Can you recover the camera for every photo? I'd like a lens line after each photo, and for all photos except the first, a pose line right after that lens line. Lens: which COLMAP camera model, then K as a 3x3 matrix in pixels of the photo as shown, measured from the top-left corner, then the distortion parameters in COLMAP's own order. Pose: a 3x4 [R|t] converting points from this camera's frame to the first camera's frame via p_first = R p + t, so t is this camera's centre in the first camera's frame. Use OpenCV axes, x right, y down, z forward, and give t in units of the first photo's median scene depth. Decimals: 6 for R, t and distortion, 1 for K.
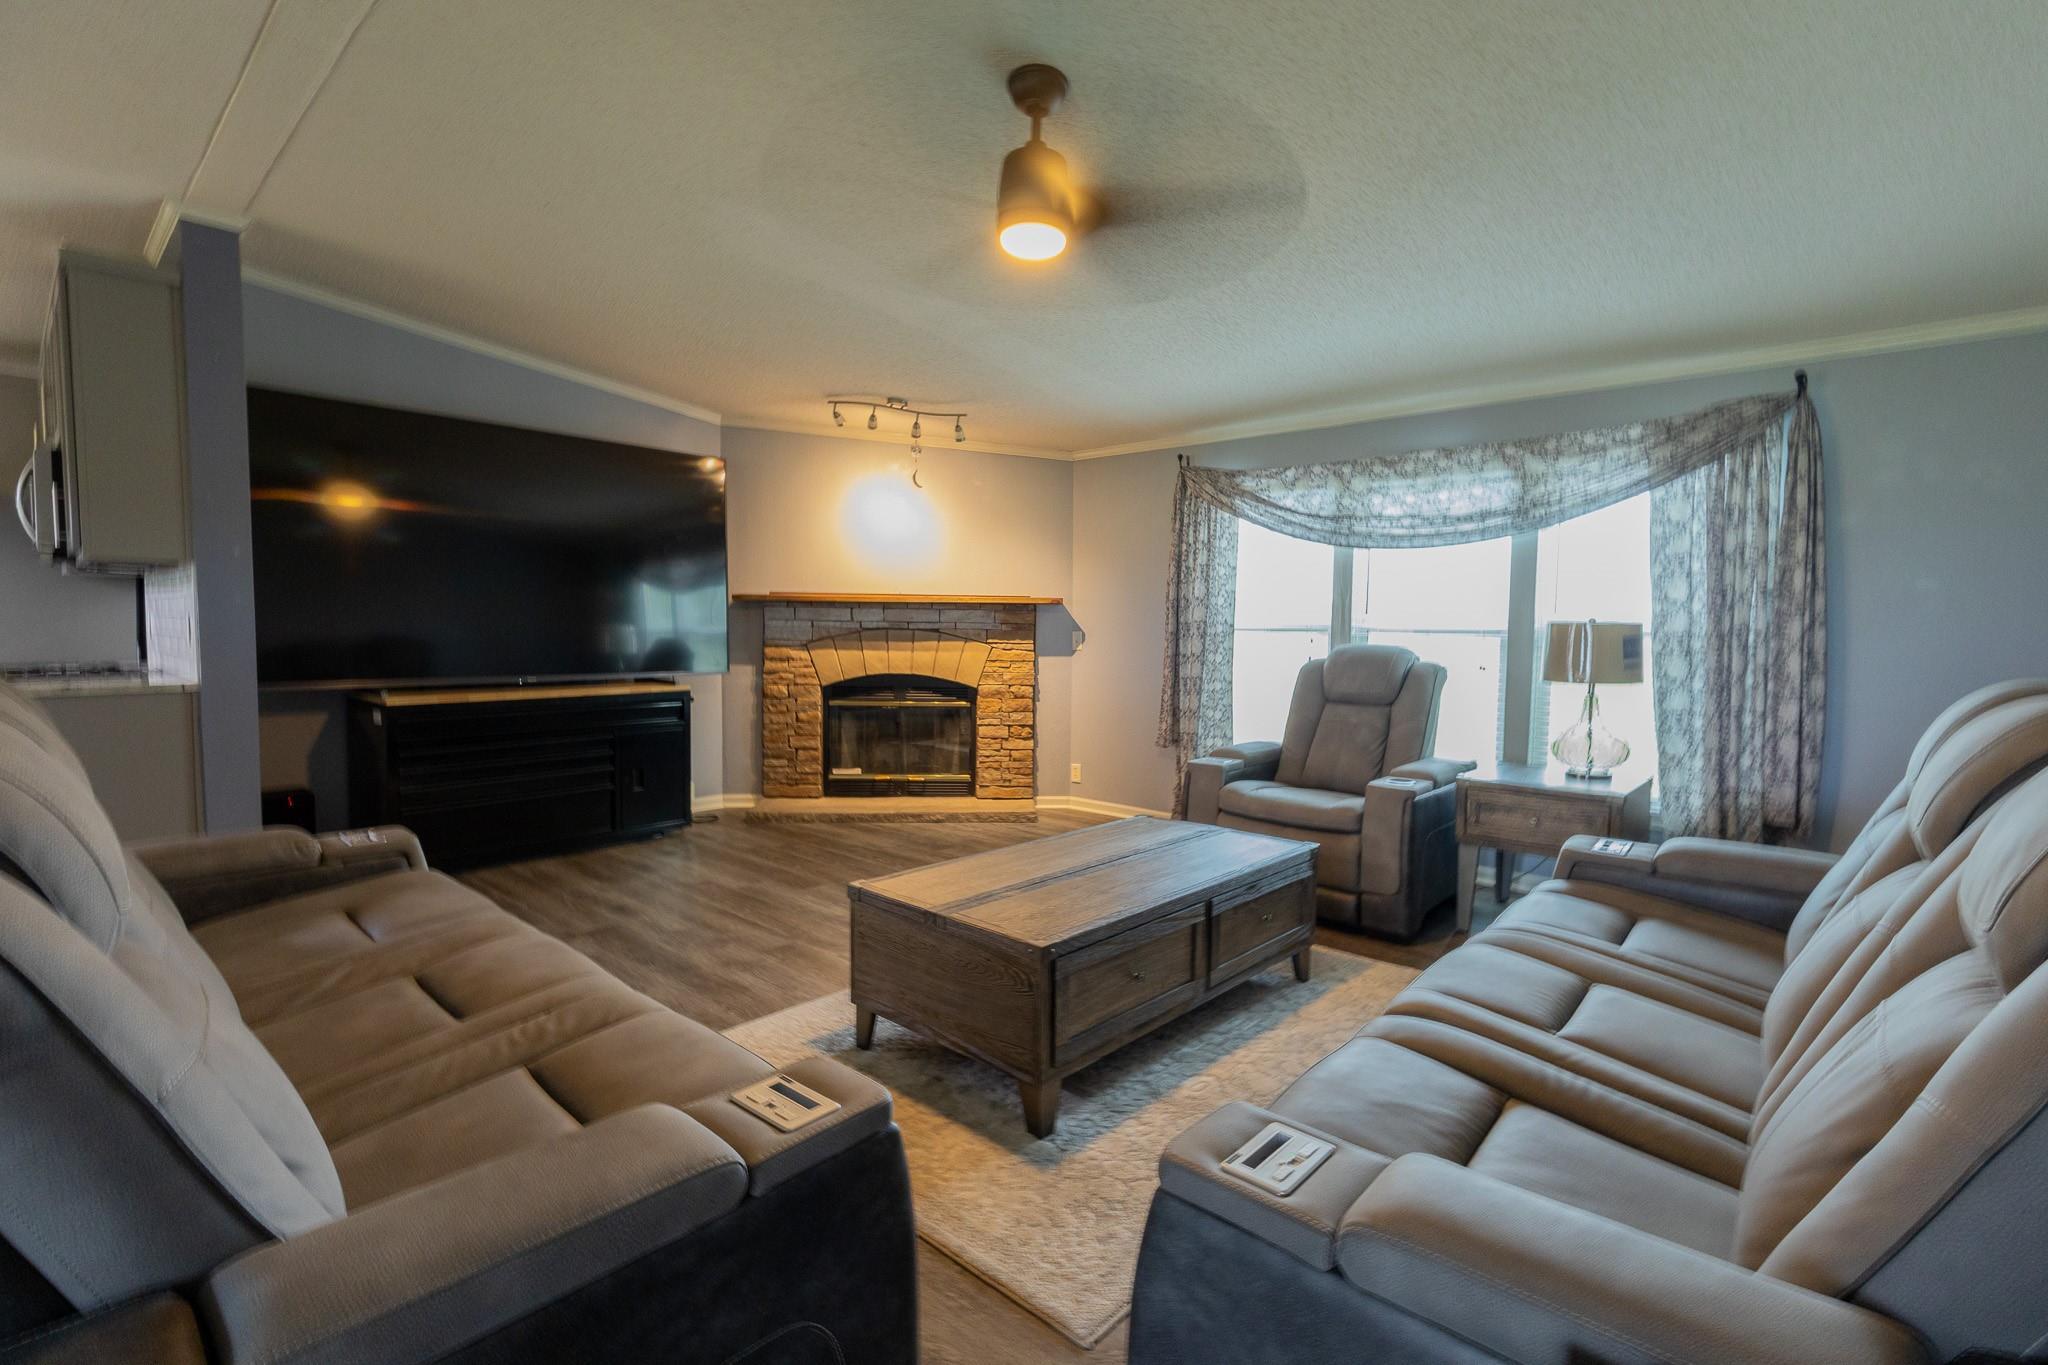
lens RADIAL K [[934.6, 0, 1030.0], [0, 934.6, 678.0], [0, 0, 1]] dist [-0.000898, 0.000626]
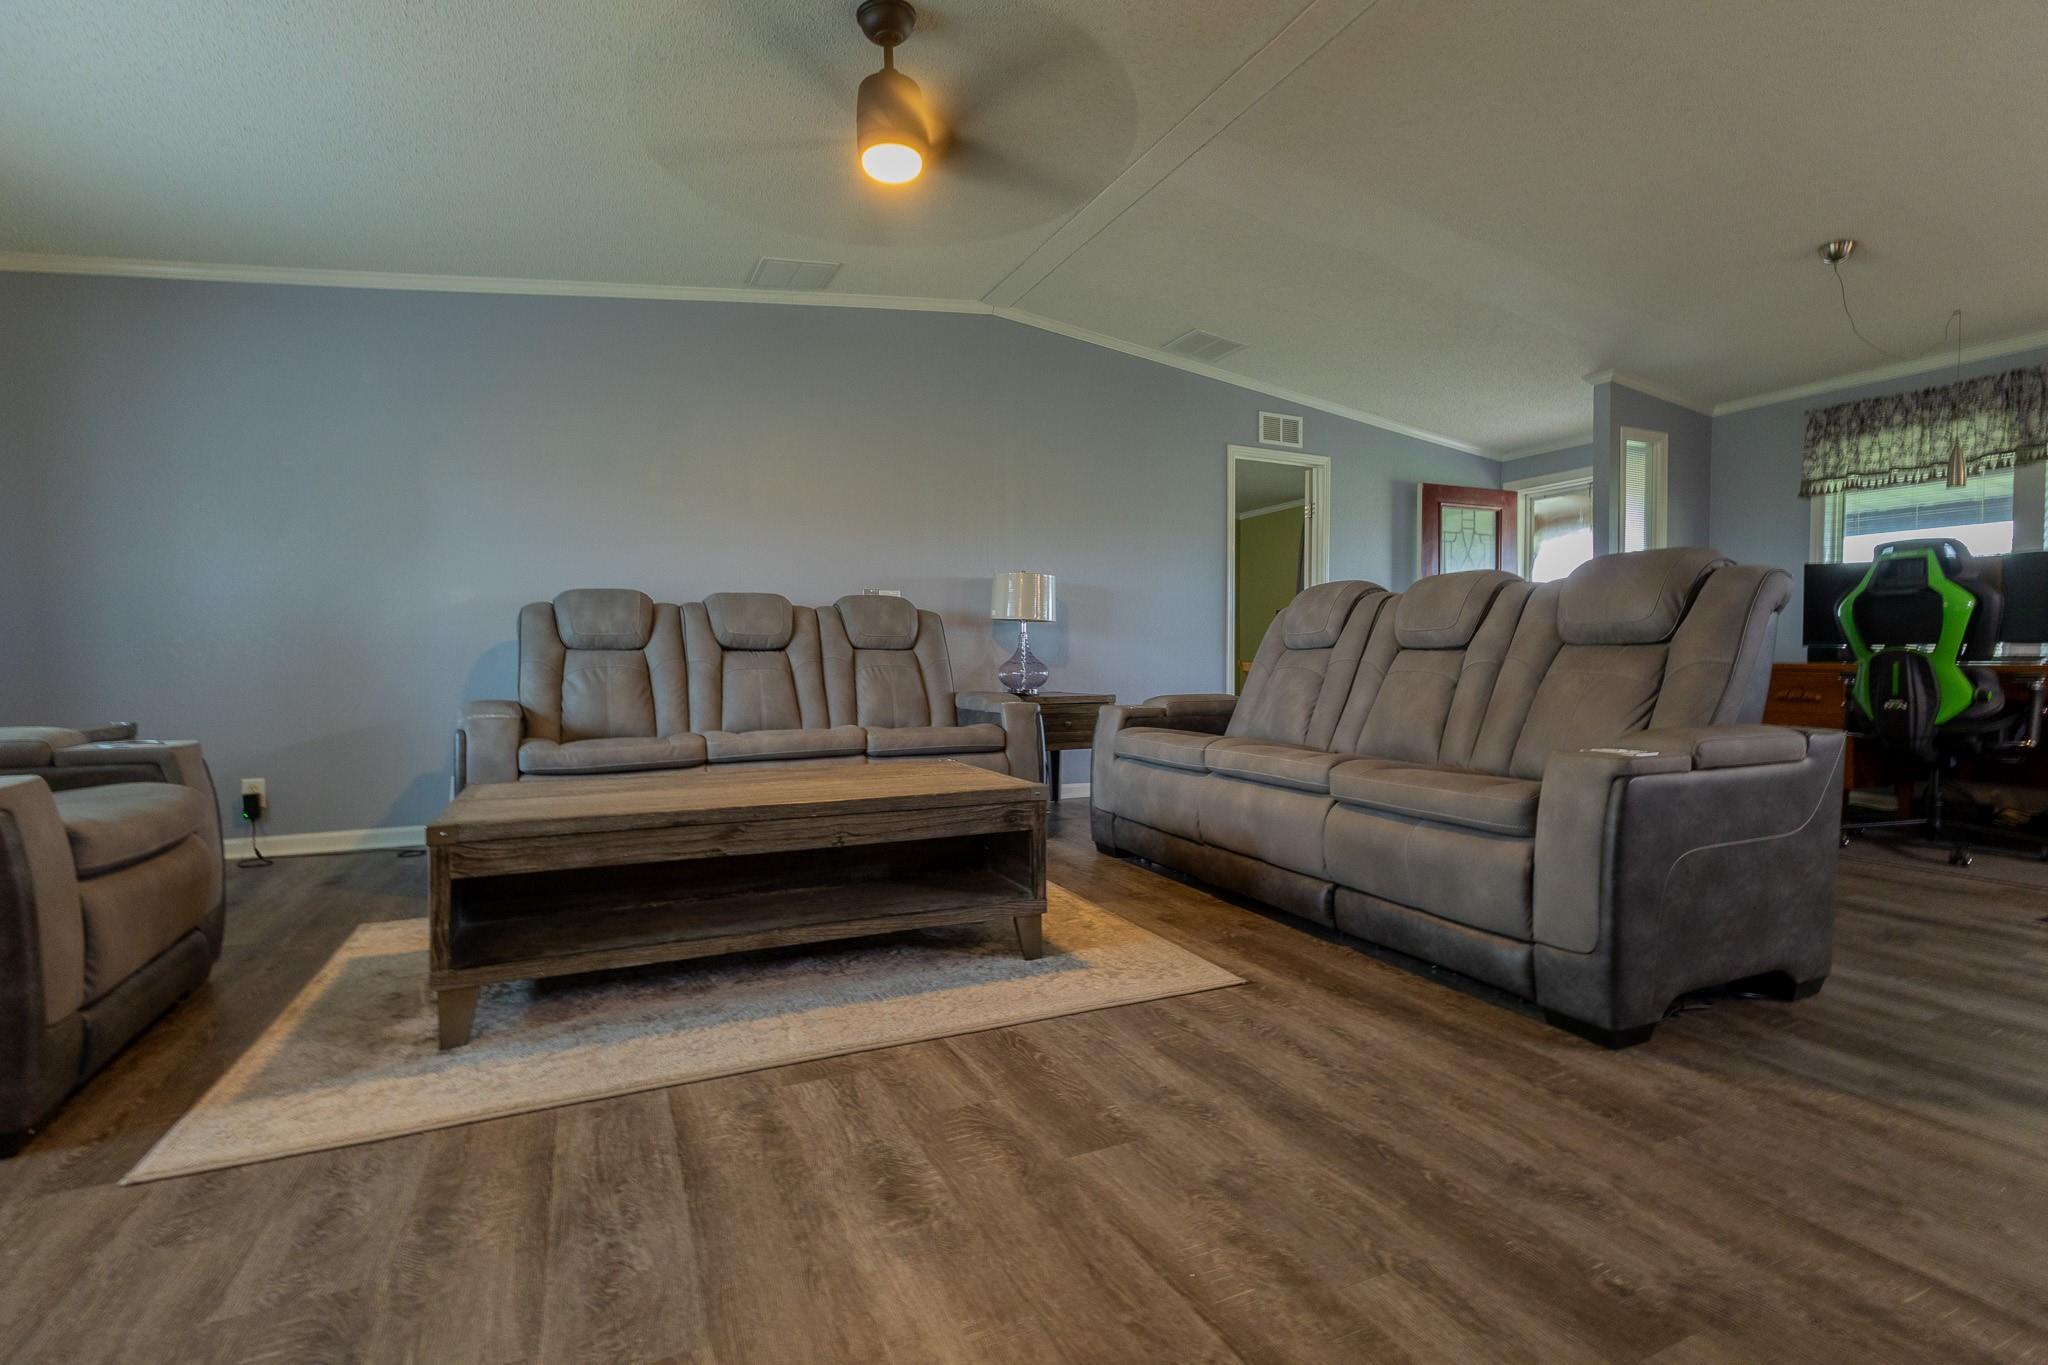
lens RADIAL K [[934.6, 0, 1030.0], [0, 934.6, 678.0], [0, 0, 1]] dist [-0.000898, 0.000626]
pose [[-0.925372, -0.019658, 0.378551, -0.230127], [0.011580, 0.996722, 0.080067, 0.016226], [-0.378884, 0.078475, -0.922111, 0.804713]]
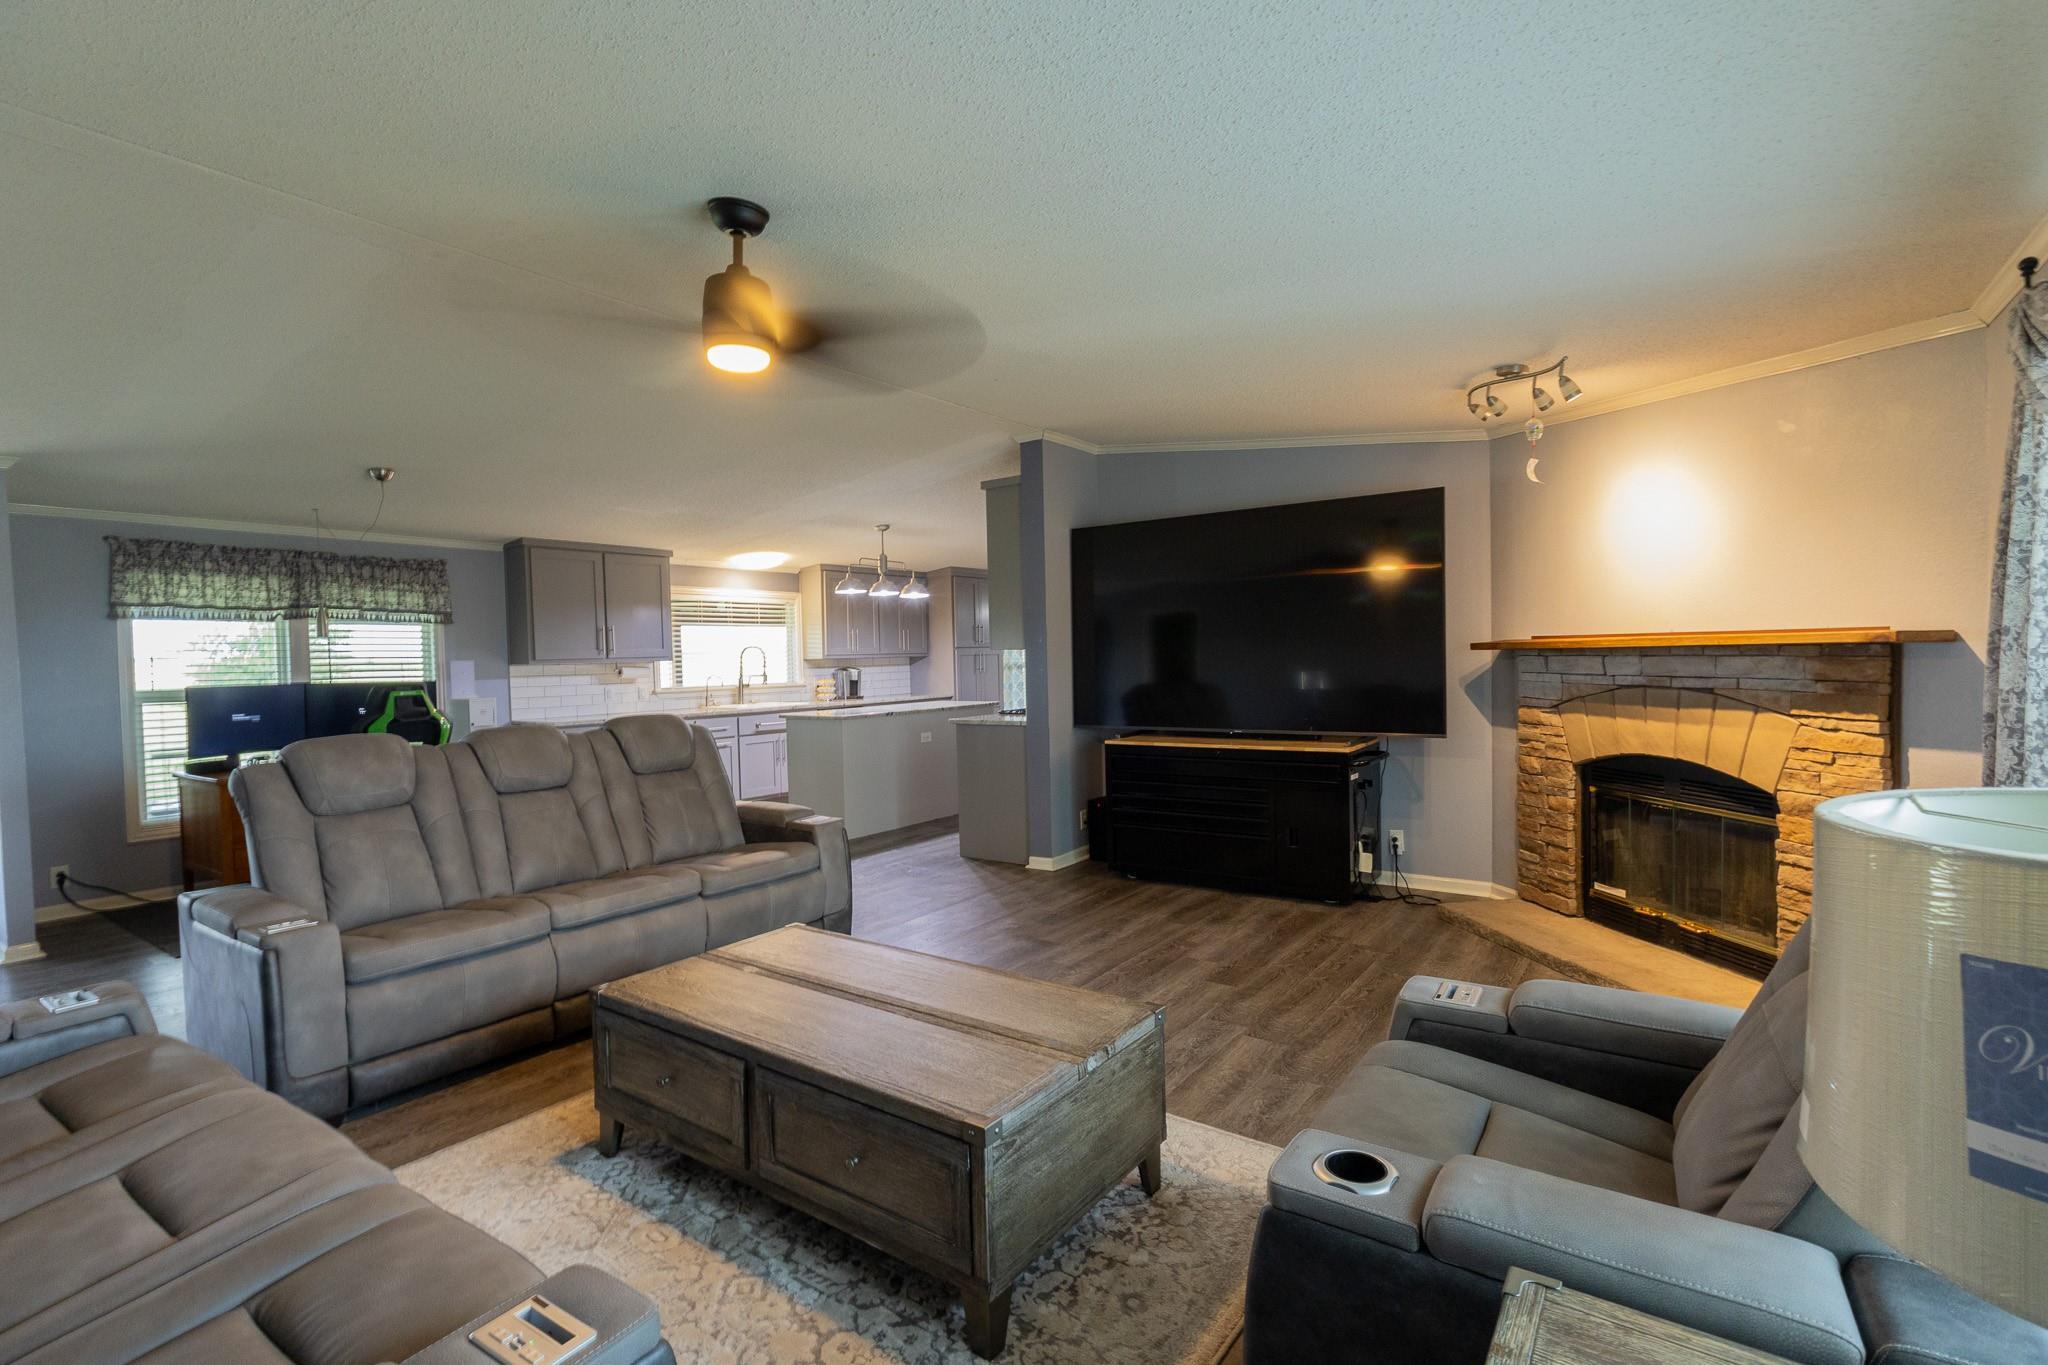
lens RADIAL K [[934.6, 0, 1030.0], [0, 934.6, 678.0], [0, 0, 1]] dist [-0.000898, 0.000626]
pose [[0.119473, 0.009033, -0.992796, 0.447880], [-0.031567, 0.999488, 0.005295, -0.048732], [0.992336, 0.030707, 0.119697, 0.492717]]
